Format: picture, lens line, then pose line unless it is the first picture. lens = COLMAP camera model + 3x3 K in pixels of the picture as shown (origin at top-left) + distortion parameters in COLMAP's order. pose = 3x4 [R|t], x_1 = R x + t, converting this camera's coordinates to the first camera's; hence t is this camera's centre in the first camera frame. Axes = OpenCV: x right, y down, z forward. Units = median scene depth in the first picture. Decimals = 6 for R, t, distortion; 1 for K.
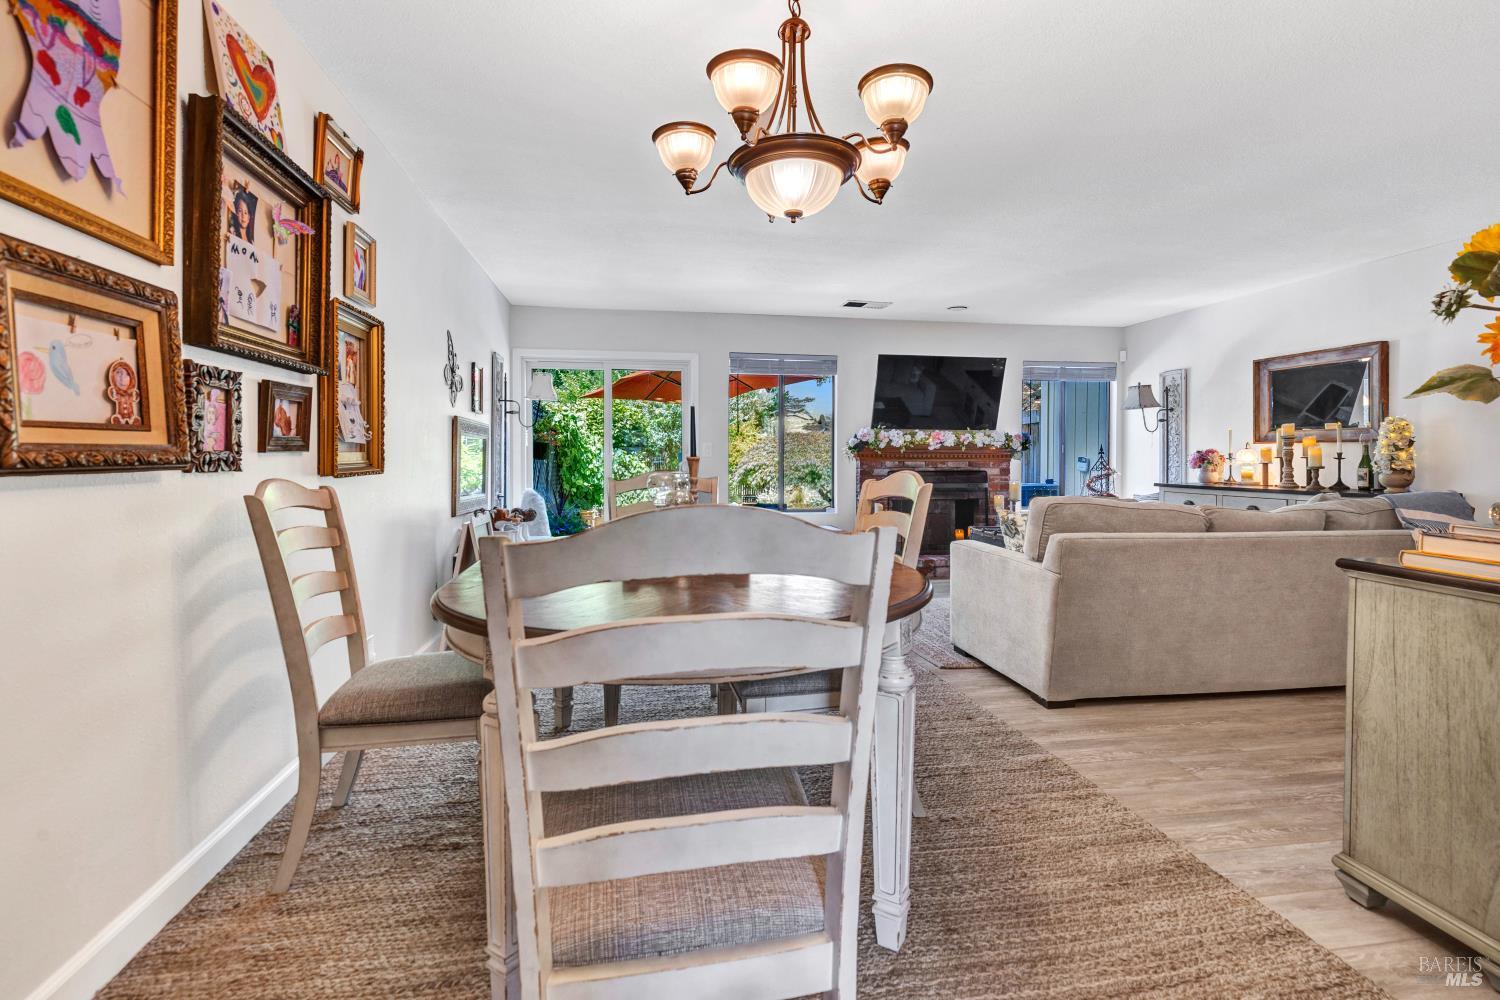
lens RADIAL K [[700.4, 0, 720.2], [0, 700.4, 458.0], [0, 0, 1]] dist [0.022999, -0.000223]
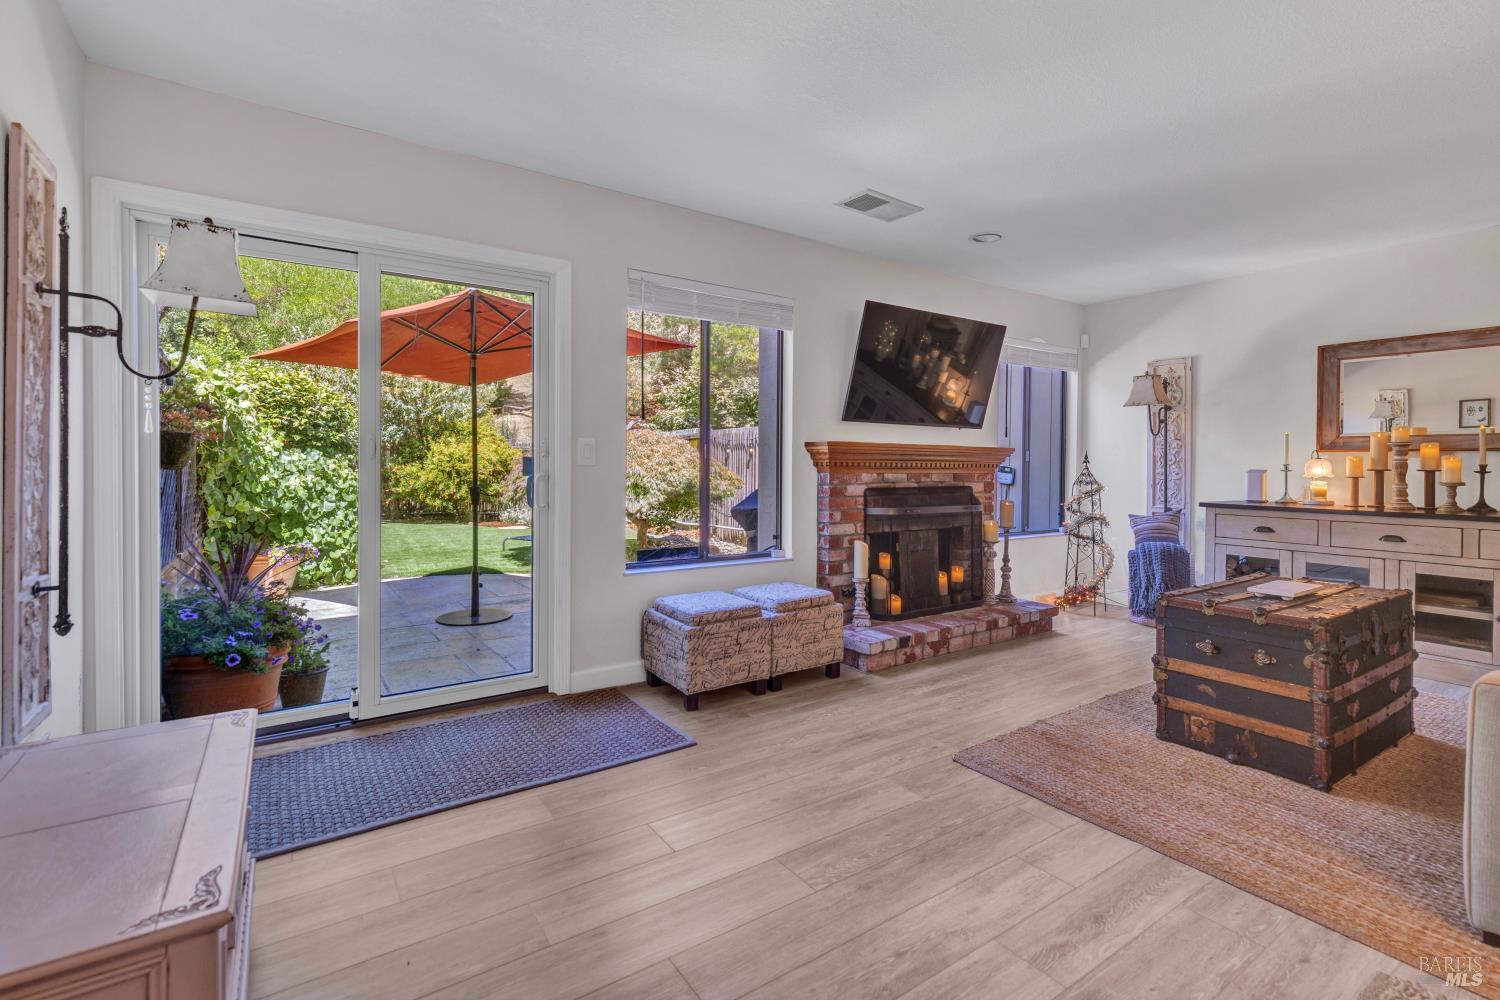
lens RADIAL K [[704.3, 0, 743.6], [0, 704.3, 469.5], [0, 0, 1]] dist [0.003617, 0.000450]
pose [[0.896583, -0.000518, 0.442876, -0.169920], [-0.004009, 0.999949, 0.009287, -0.005489], [-0.442858, -0.010102, 0.896535, 0.569777]]
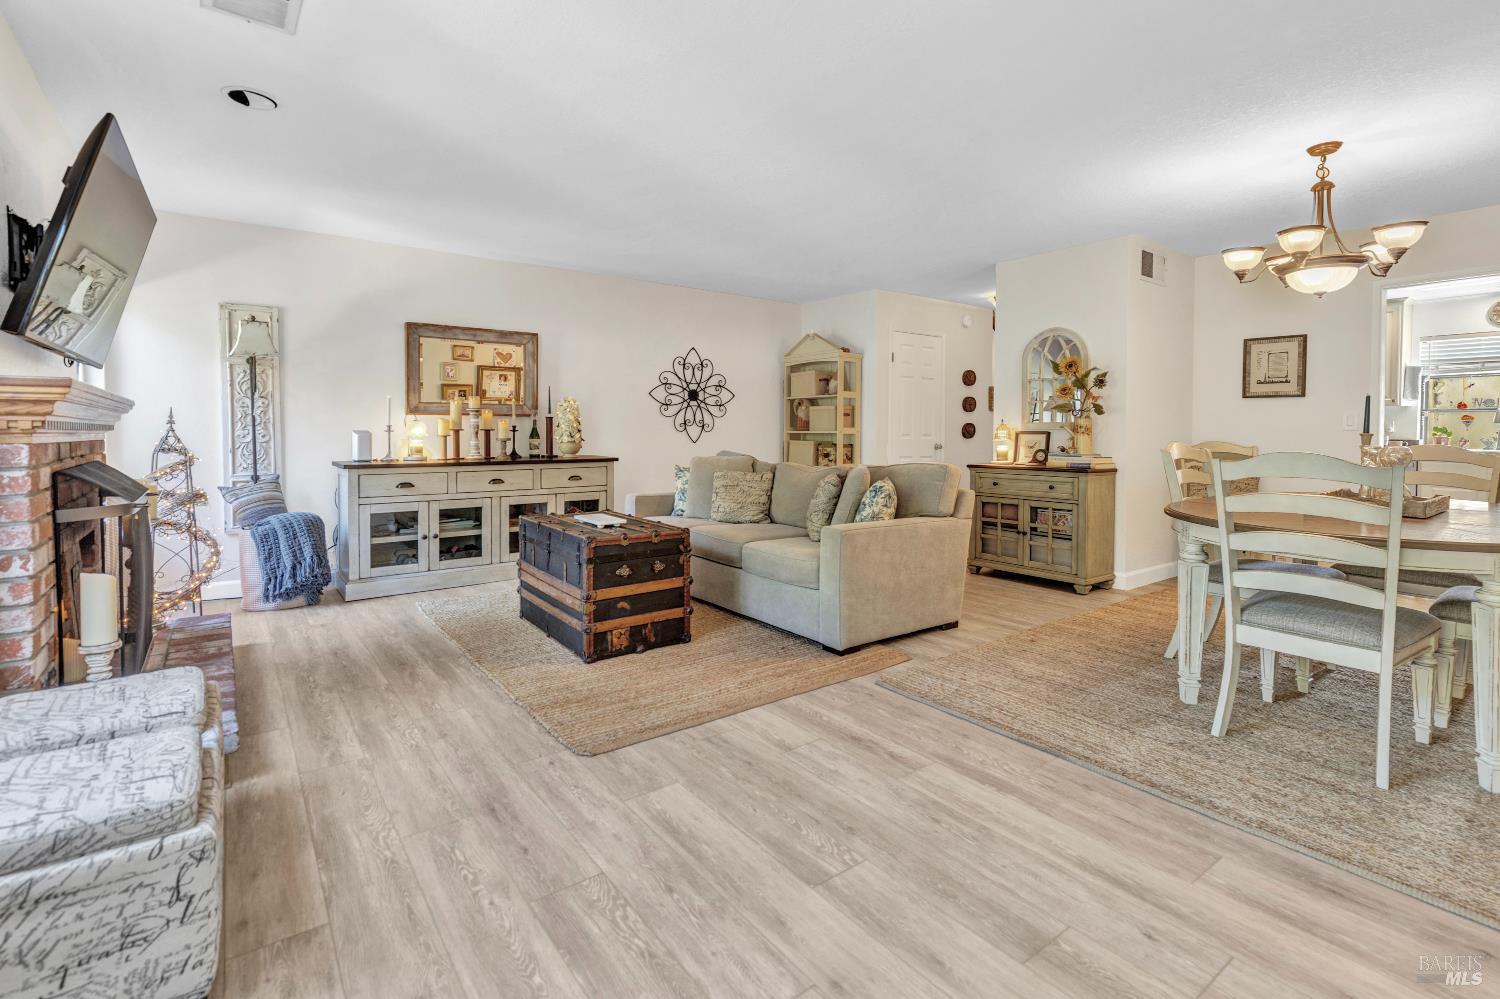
lens RADIAL K [[701.0, 0, 748.3], [0, 701.0, 447.3], [0, 0, 1]] dist [0.002173, 0.000019]
pose [[-0.498792, -0.024732, 0.866369, -0.241873], [-0.001583, 0.999617, 0.027624, -0.003770], [-0.866720, 0.012407, -0.498640, 1.057845]]
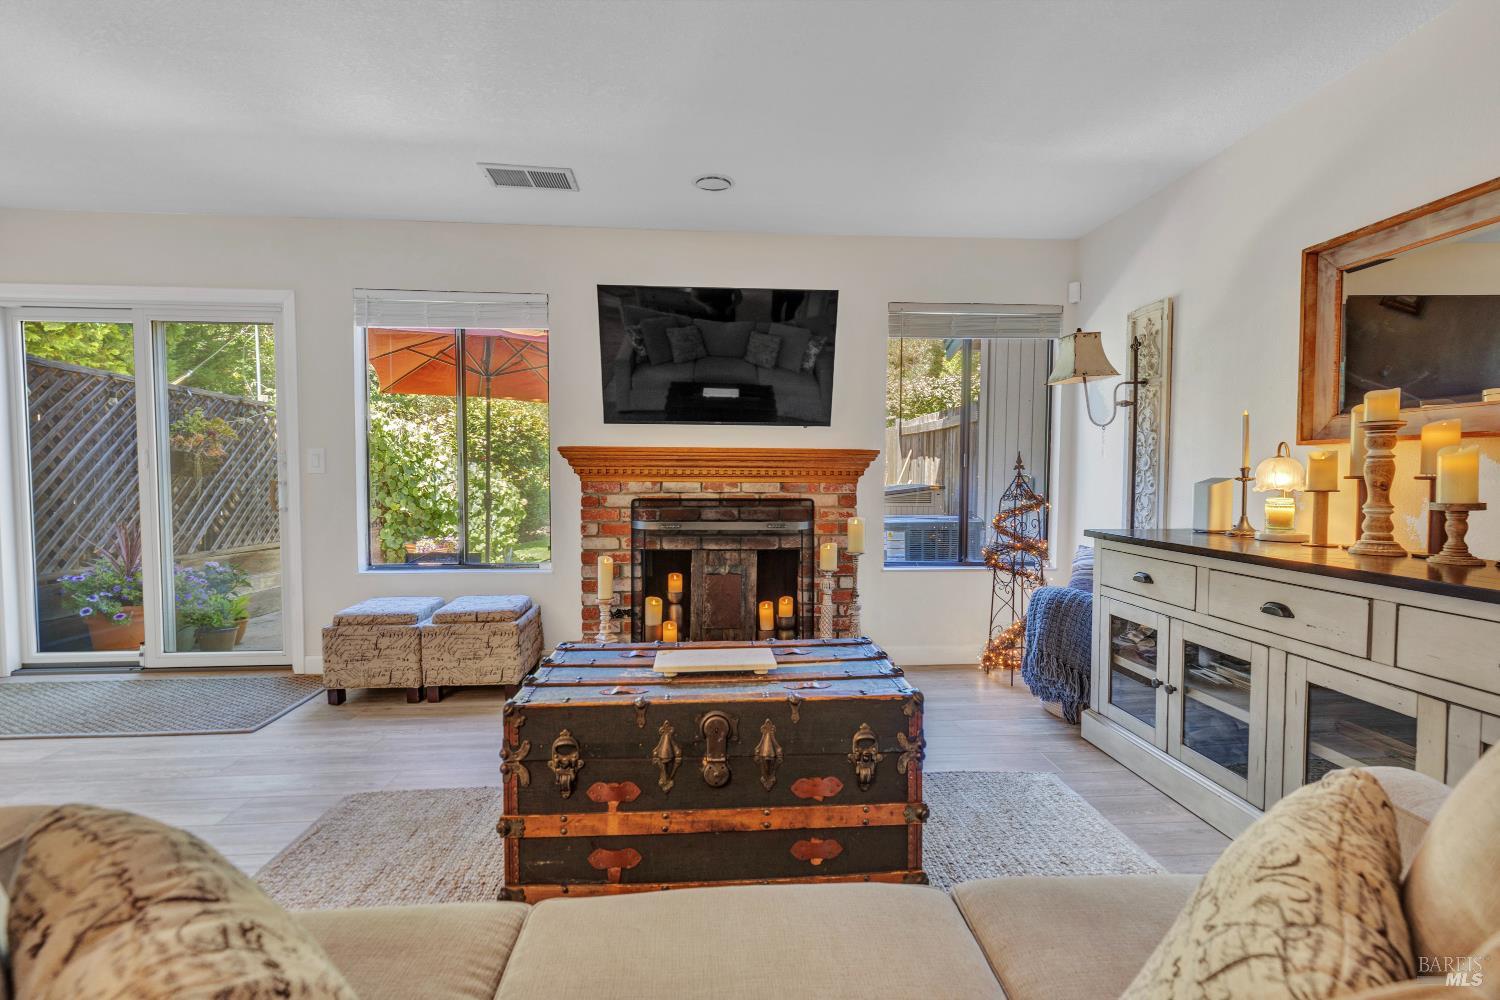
lens RADIAL K [[692.5, 0, 728.4], [0, 692.5, 503.0], [0, 0, 1]] dist [-0.000220, 0.000403]
pose [[0.997038, 0.003834, -0.076818, 0.431157], [-0.000554, 0.999089, 0.042679, -0.002654], [0.076911, -0.042510, 0.996131, 0.541807]]
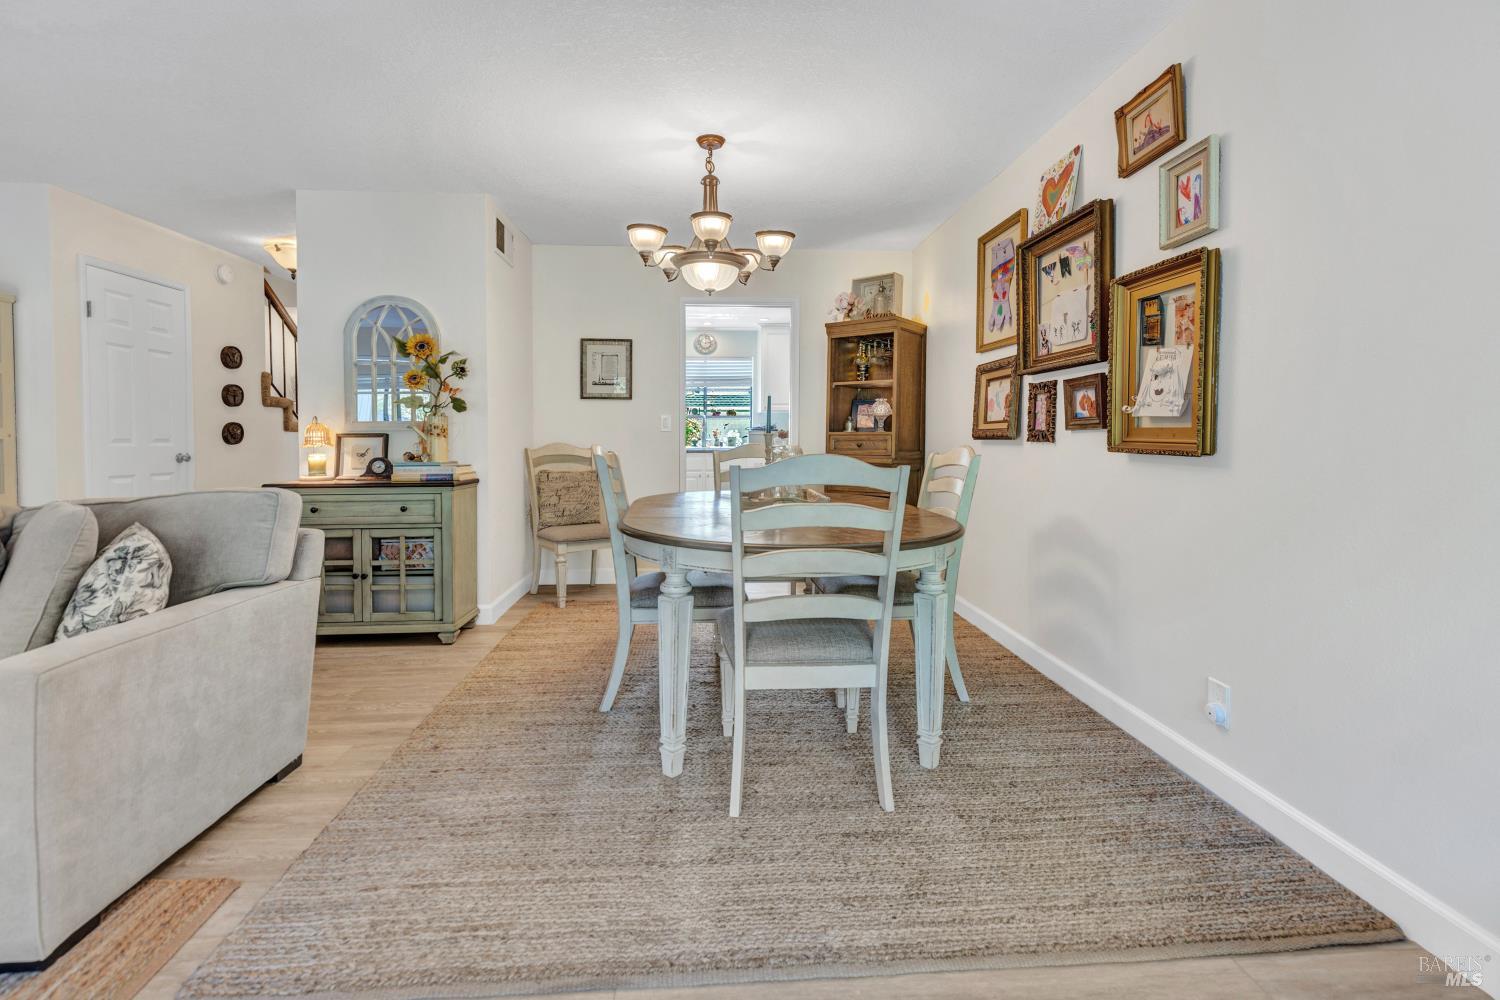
lens RADIAL K [[705.3, 0, 750.4], [0, 705.3, 455.5], [0, 0, 1]] dist [0.005872, 0.000306]
pose [[-0.998357, -0.003351, 0.057205, -0.032461], [-0.001481, 0.999464, 0.032705, -0.001115], [-0.057284, 0.032567, -0.997827, 0.925599]]
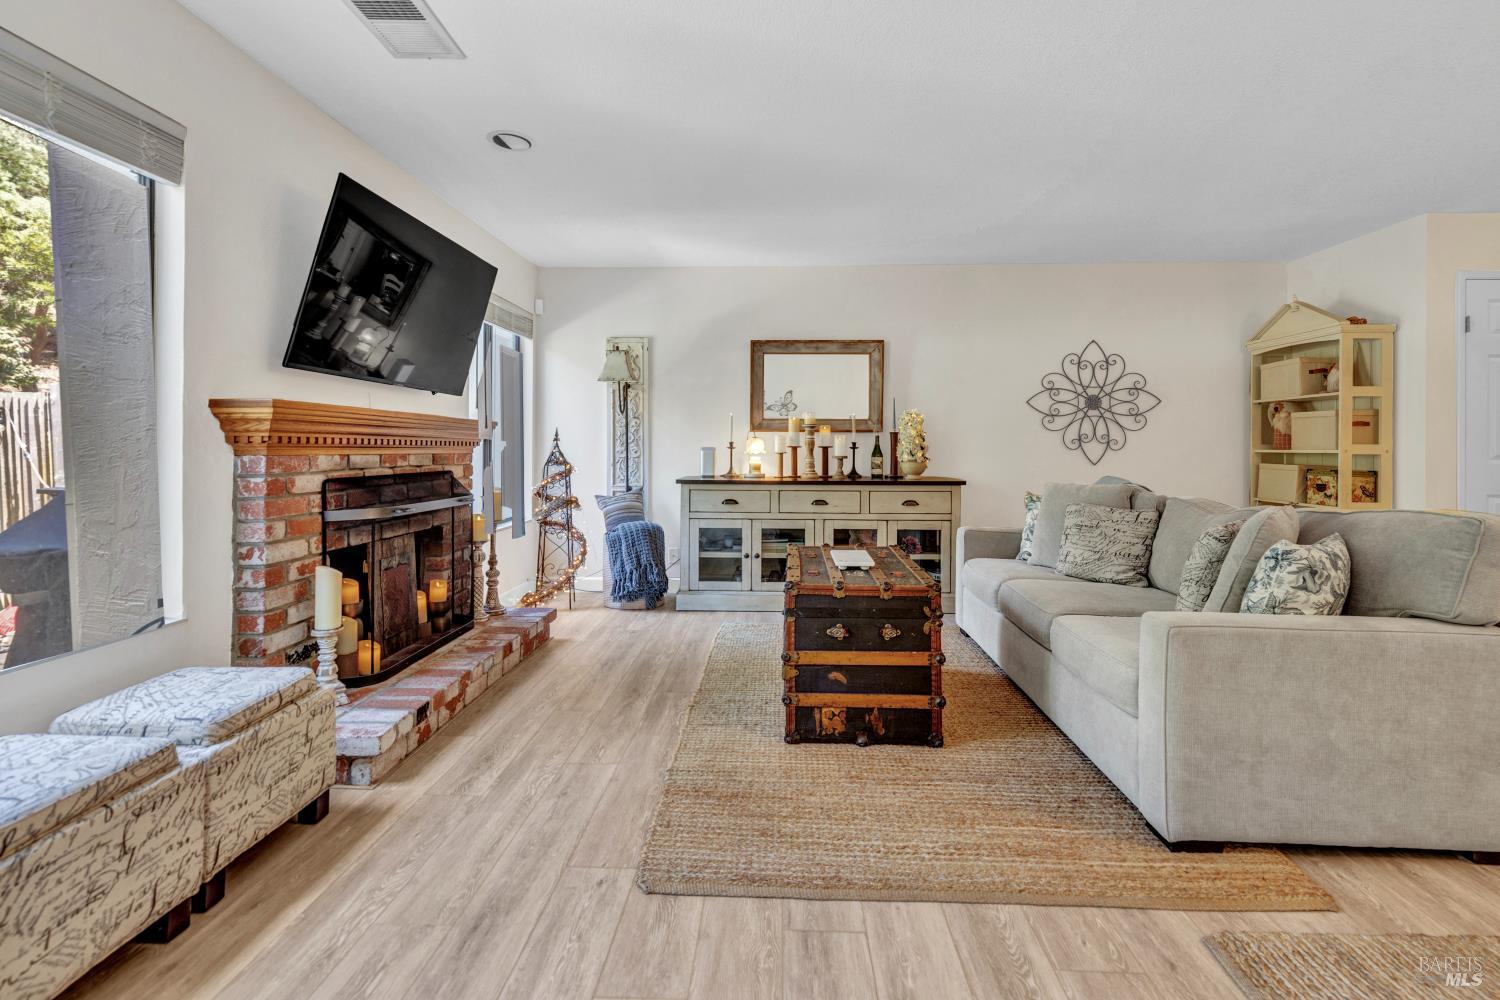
lens RADIAL K [[691.2, 0, 762.3], [0, 691.2, 446.3], [0, 0, 1]] dist [0.006231, -0.001083]
pose [[0.159704, 0.000223, 0.987165, -0.124018], [-0.001873, 0.999998, 0.000078, -0.001274], [-0.987163, -0.001862, 0.159704, 0.833074]]
